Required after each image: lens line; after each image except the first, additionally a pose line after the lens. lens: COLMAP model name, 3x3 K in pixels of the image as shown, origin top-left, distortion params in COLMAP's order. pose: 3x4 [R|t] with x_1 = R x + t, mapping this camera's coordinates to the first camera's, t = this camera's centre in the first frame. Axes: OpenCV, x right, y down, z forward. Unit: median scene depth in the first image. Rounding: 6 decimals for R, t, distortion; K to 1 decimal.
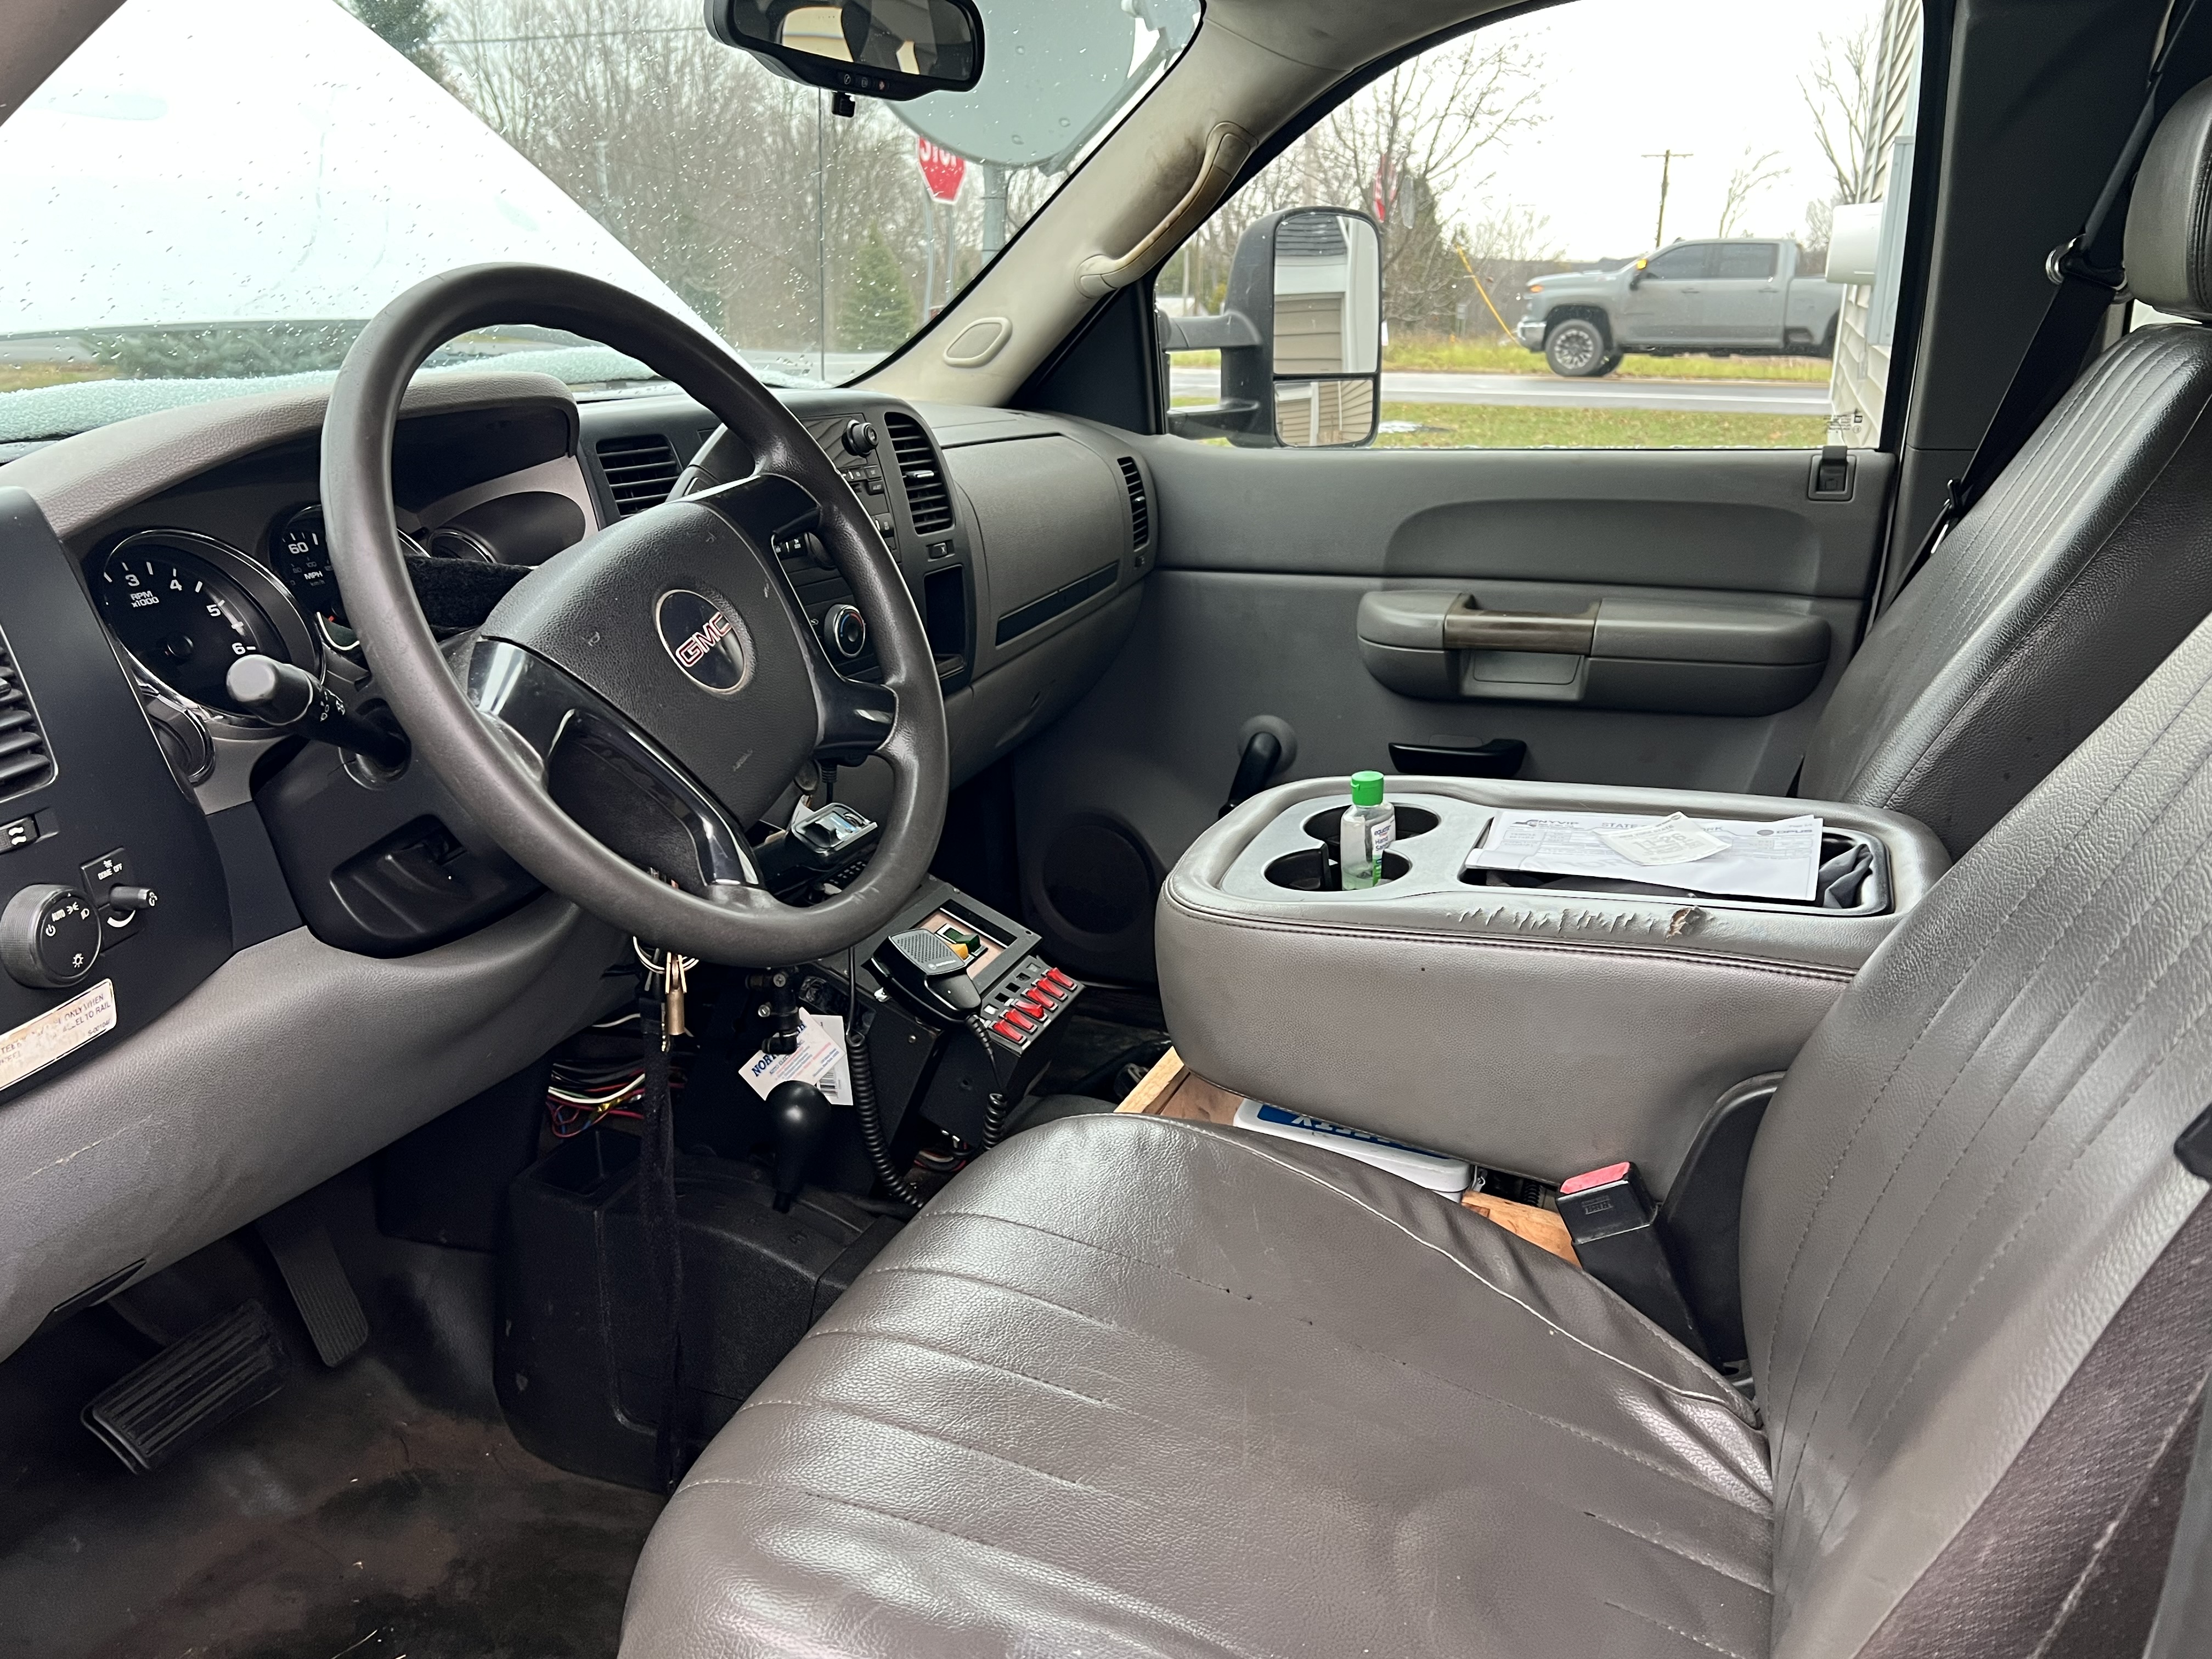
lens RADIAL K [[1807.6, 0, 1108.2], [0, 1807.6, 832.9], [0, 0, 1]] dist [0.006342, -0.001287]
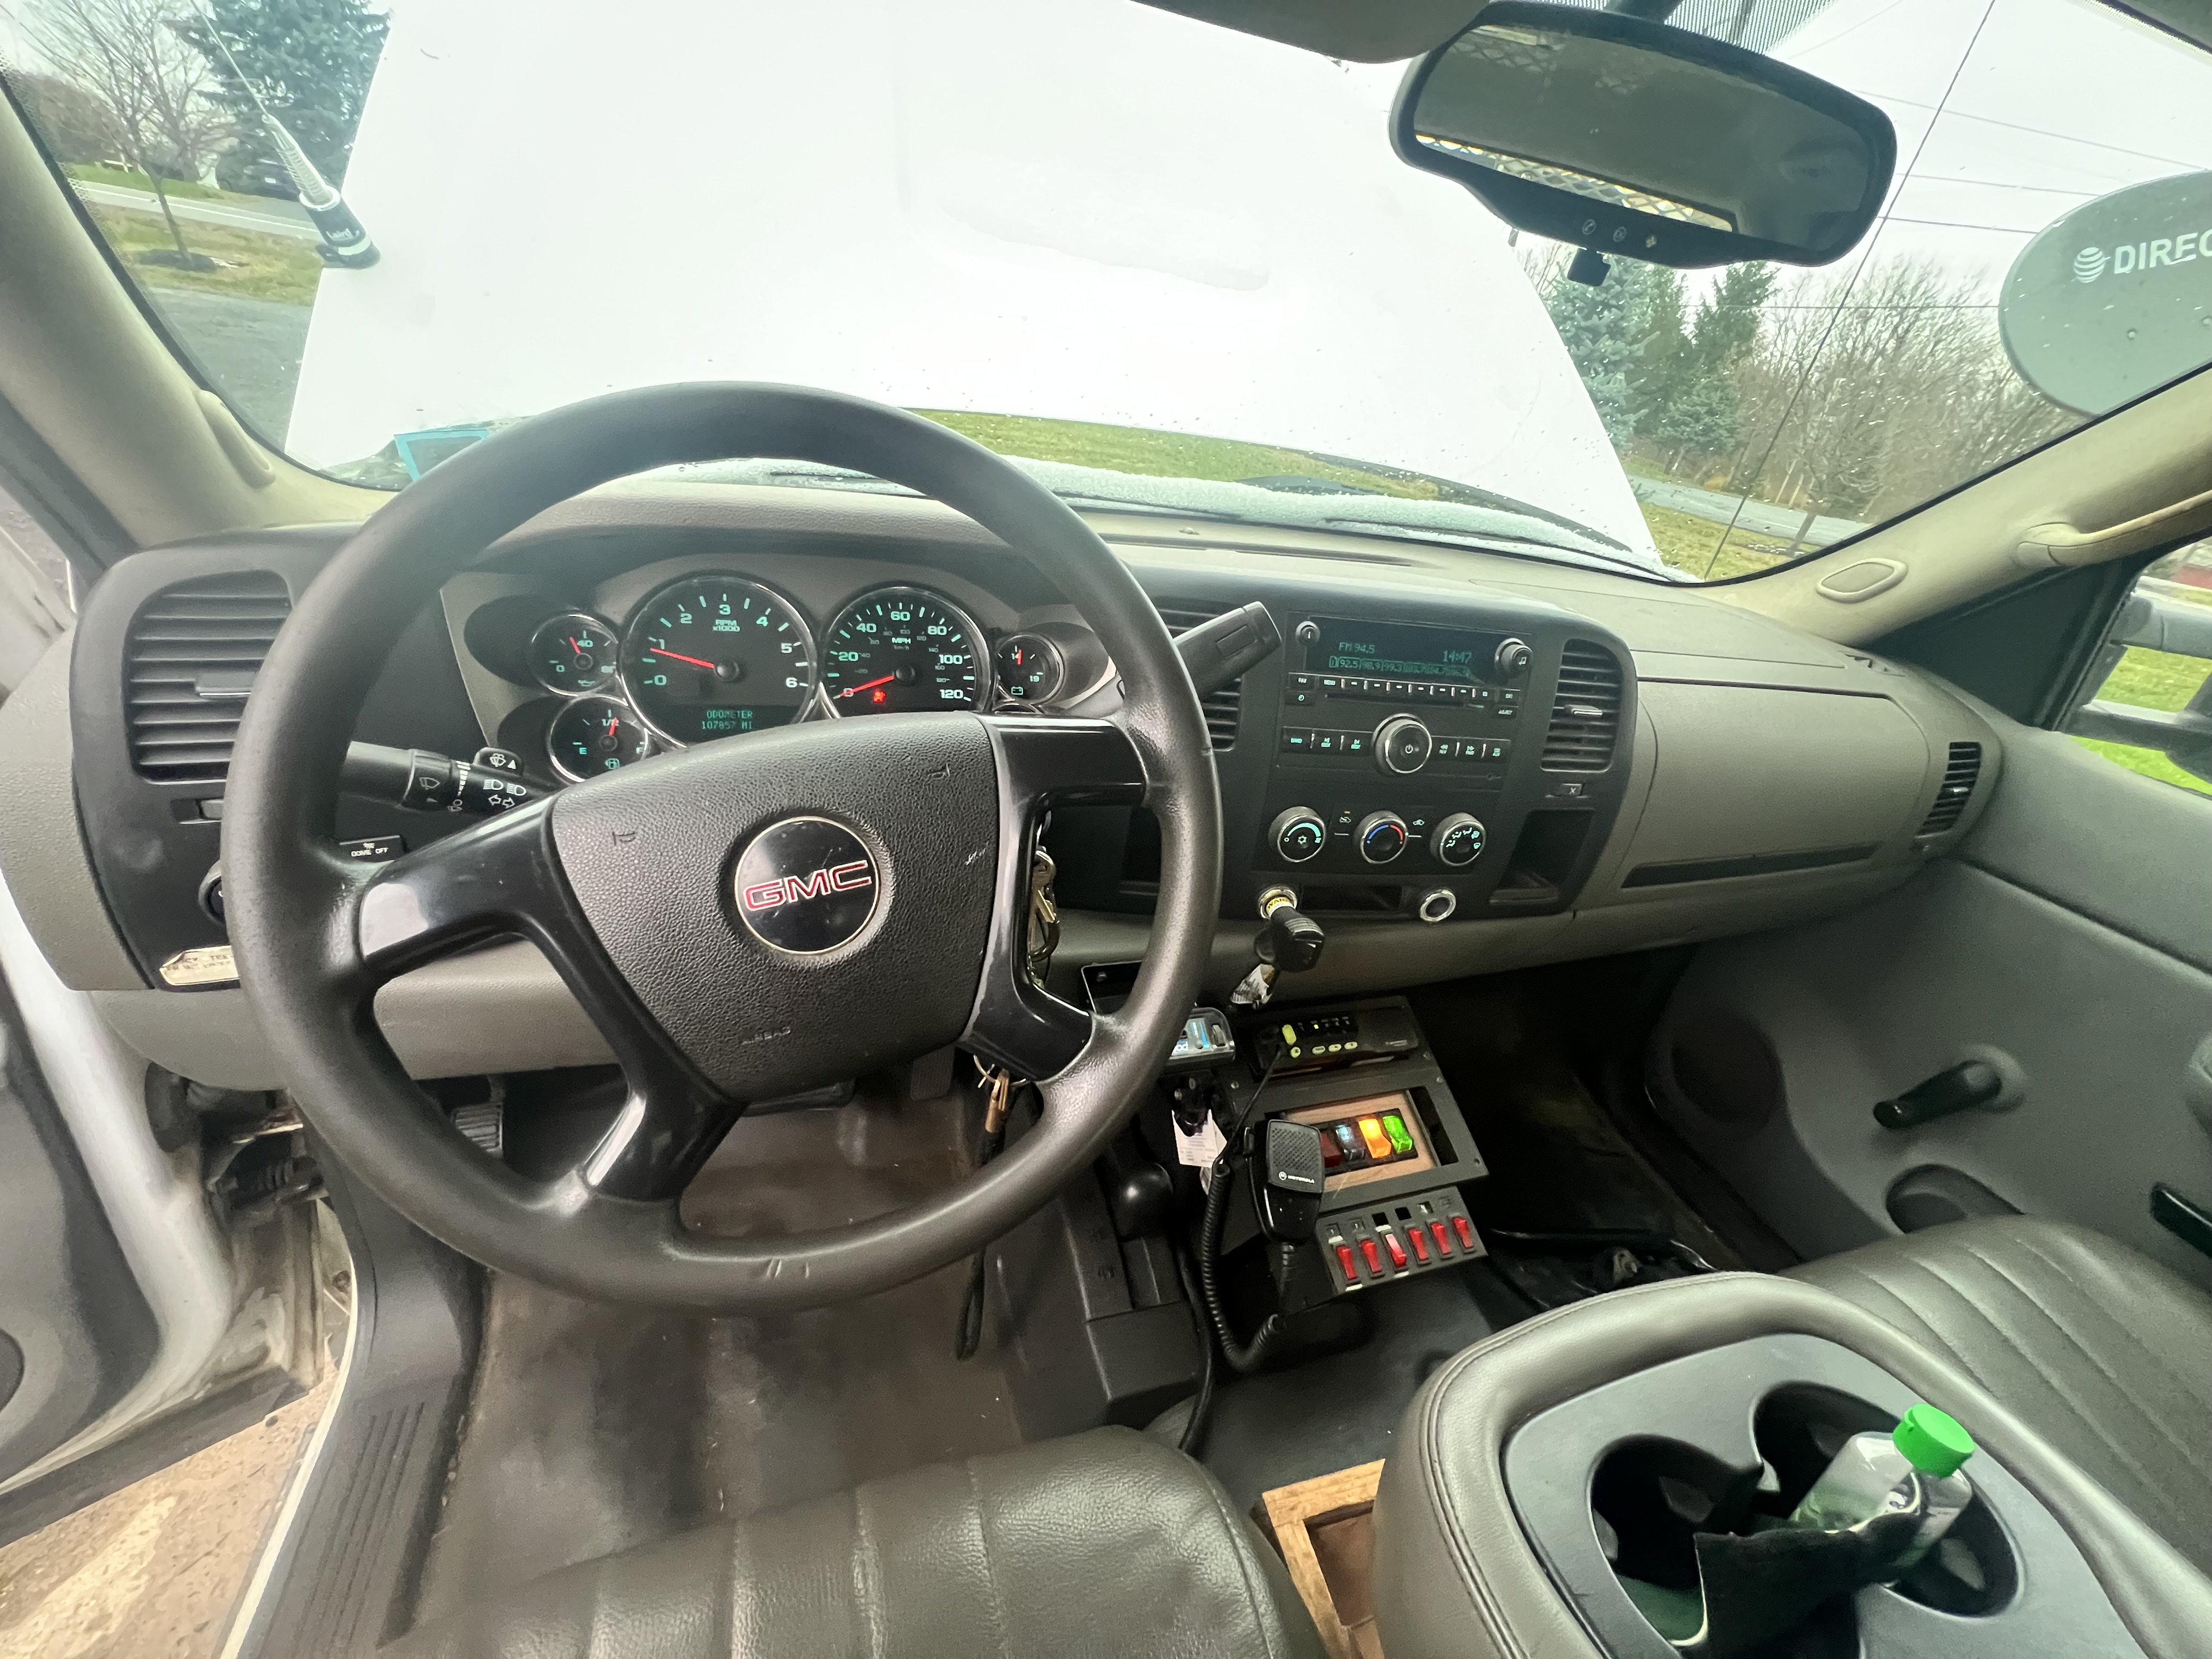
lens RADIAL K [[880.2, 0, 1097.7], [0, 880.2, 819.1], [0, 0, 1]] dist [0.004533, 0.000387]
pose [[0.614186, 0.441709, -0.653963, 0.060584], [-0.361620, 0.894087, 0.264272, -0.160573], [0.701431, 0.074174, 0.708867, 0.450943]]
